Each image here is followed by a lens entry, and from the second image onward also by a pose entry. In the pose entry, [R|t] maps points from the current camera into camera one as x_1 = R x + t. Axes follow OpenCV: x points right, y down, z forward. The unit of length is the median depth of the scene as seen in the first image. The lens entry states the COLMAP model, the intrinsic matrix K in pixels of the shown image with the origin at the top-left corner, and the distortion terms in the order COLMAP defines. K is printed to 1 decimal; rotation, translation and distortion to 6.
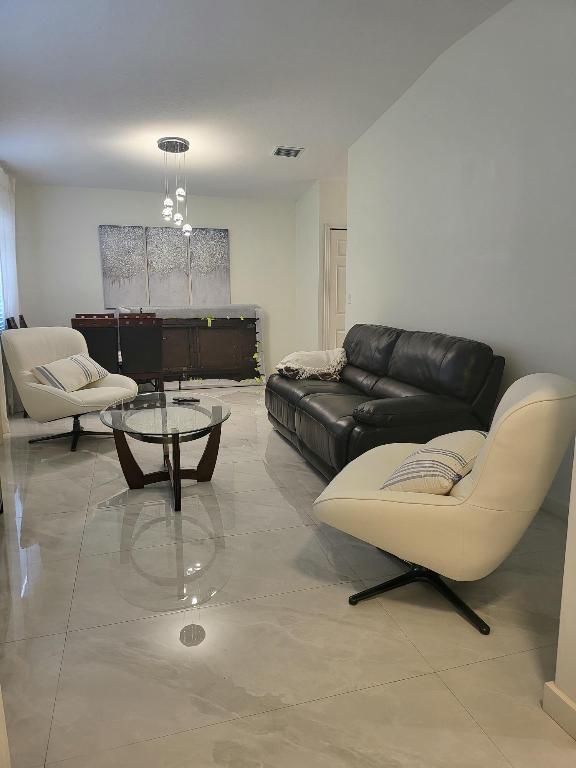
lens RADIAL K [[530.1, 0, 293.7], [0, 530.1, 379.4], [0, 0, 1]] dist [0.043939, -0.038917]
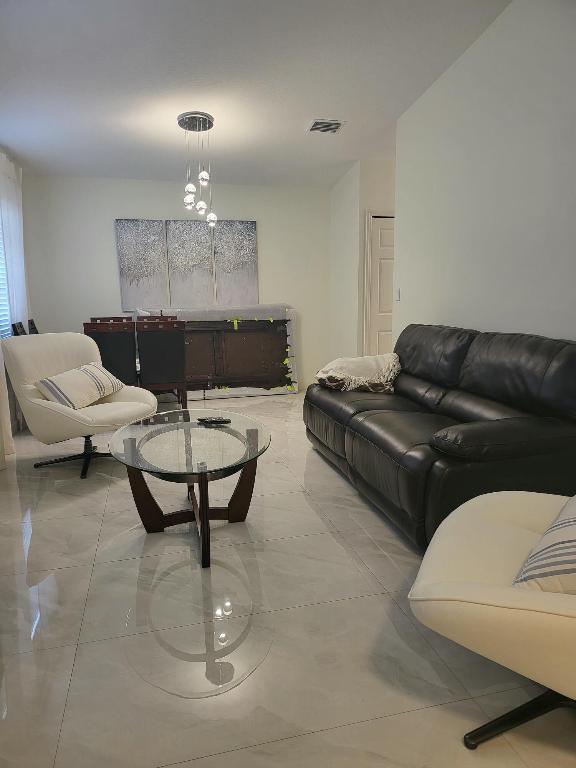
lens RADIAL K [[530.1, 0, 283.7], [0, 530.1, 388.1], [0, 0, 1]] dist [0.043939, -0.038917]
pose [[0.998225, -0.006131, -0.059242, -0.037561], [0.006931, 0.999887, 0.013311, -0.017533], [0.059154, -0.013698, 0.998155, 0.152558]]
